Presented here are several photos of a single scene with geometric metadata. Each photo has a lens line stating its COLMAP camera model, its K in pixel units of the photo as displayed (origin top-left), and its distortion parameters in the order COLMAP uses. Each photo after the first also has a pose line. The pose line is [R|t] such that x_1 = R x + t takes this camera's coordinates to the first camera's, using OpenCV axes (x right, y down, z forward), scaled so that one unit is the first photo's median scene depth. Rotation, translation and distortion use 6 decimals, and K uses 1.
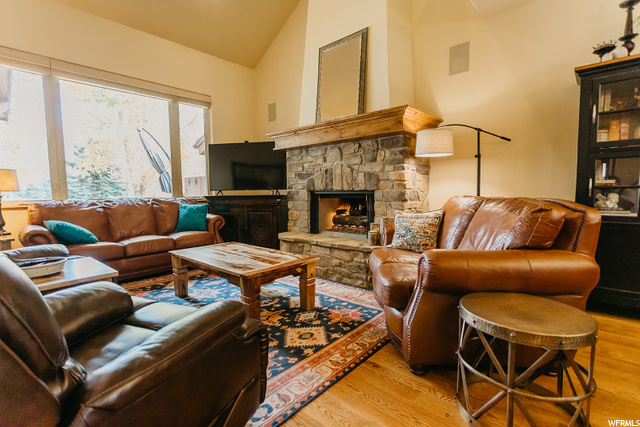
lens RADIAL K [[305.7, 0, 315.2], [0, 305.7, 215.1], [0, 0, 1]] dist [-0.000659, 0.001249]
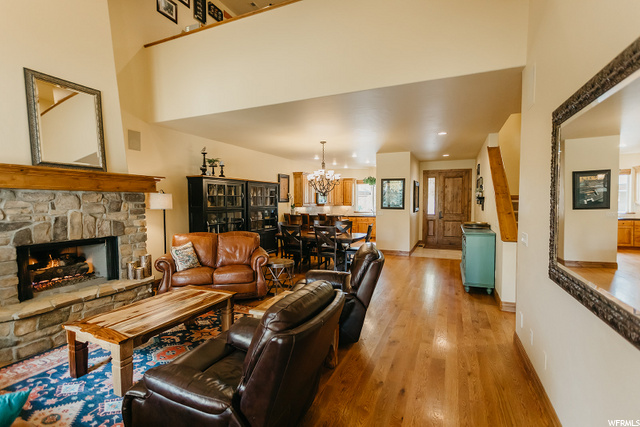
lens RADIAL K [[305.7, 0, 315.2], [0, 305.7, 215.1], [0, 0, 1]] dist [-0.000659, 0.001249]
pose [[-0.308966, -0.031253, 0.950559, -1.053312], [0.081159, 0.994948, 0.059092, -0.154244], [-0.947604, 0.095404, -0.304869, 0.588322]]
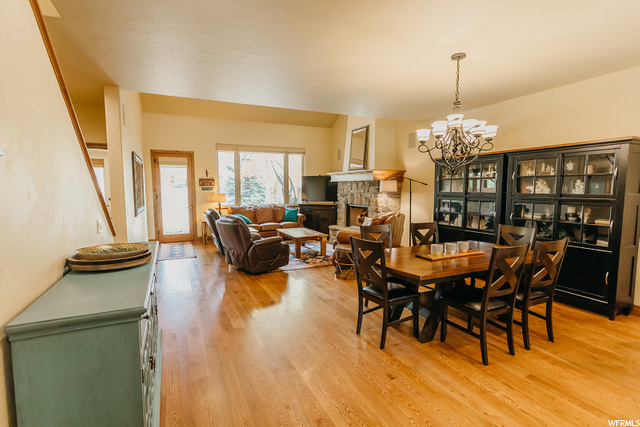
lens RADIAL K [[305.7, 0, 315.2], [0, 305.7, 215.1], [0, 0, 1]] dist [-0.000659, 0.001249]
pose [[0.922176, 0.045491, -0.384086, 0.594379], [-0.039793, 0.998948, 0.022774, -0.049972], [0.384718, -0.005717, 0.923017, -0.912836]]
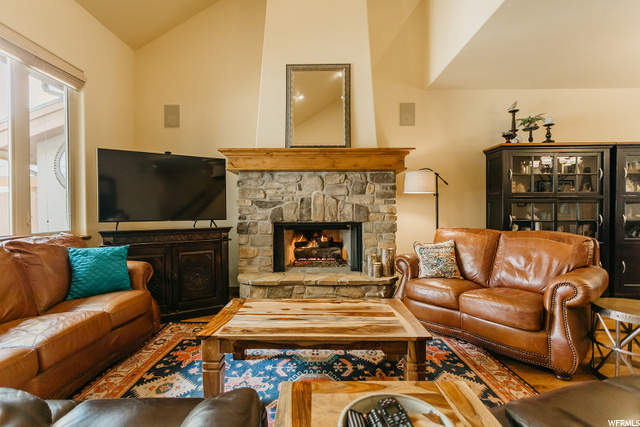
lens RADIAL K [[305.7, 0, 315.2], [0, 305.7, 215.1], [0, 0, 1]] dist [-0.000659, 0.001249]
pose [[0.748190, 0.000621, 0.663484, -0.550788], [0.047092, 0.997428, -0.054039, -0.052319], [-0.661811, 0.071676, 0.746236, 0.318013]]
